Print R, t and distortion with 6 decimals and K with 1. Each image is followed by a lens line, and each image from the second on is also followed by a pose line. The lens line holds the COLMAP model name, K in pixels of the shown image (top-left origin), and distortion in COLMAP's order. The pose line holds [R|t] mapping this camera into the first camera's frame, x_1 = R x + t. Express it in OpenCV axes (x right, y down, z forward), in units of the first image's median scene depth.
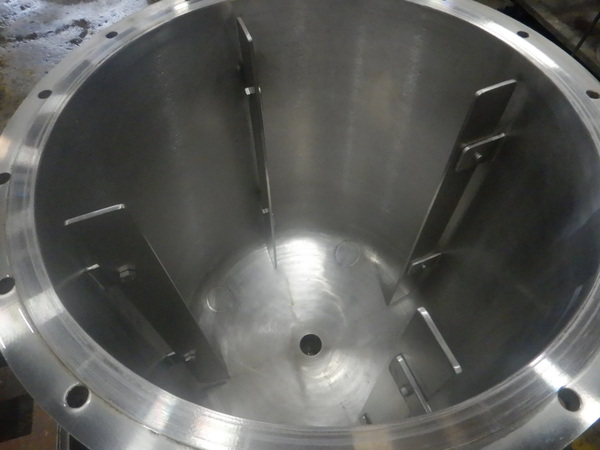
lens RADIAL K [[424.6, 0, 300.0], [0, 424.6, 225.0], [0, 0, 1]] dist [0.030247, 0.000965]
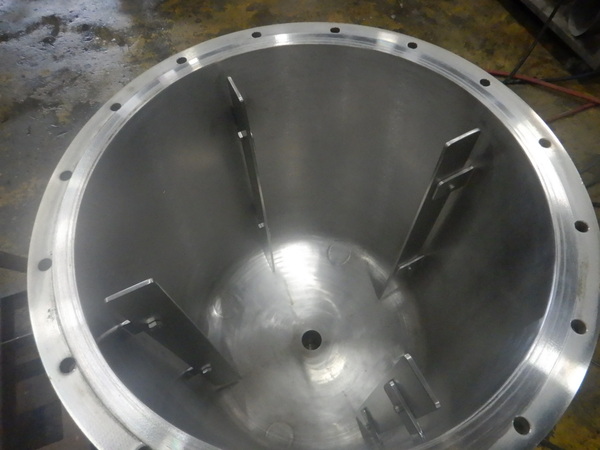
lens RADIAL K [[424.6, 0, 300.0], [0, 424.6, 225.0], [0, 0, 1]] dist [0.030247, 0.000965]
pose [[0.996970, -0.073913, 0.024227, -0.009596], [0.071699, 0.994037, 0.082154, -0.106650], [-0.030155, -0.080168, 0.996325, -0.068744]]
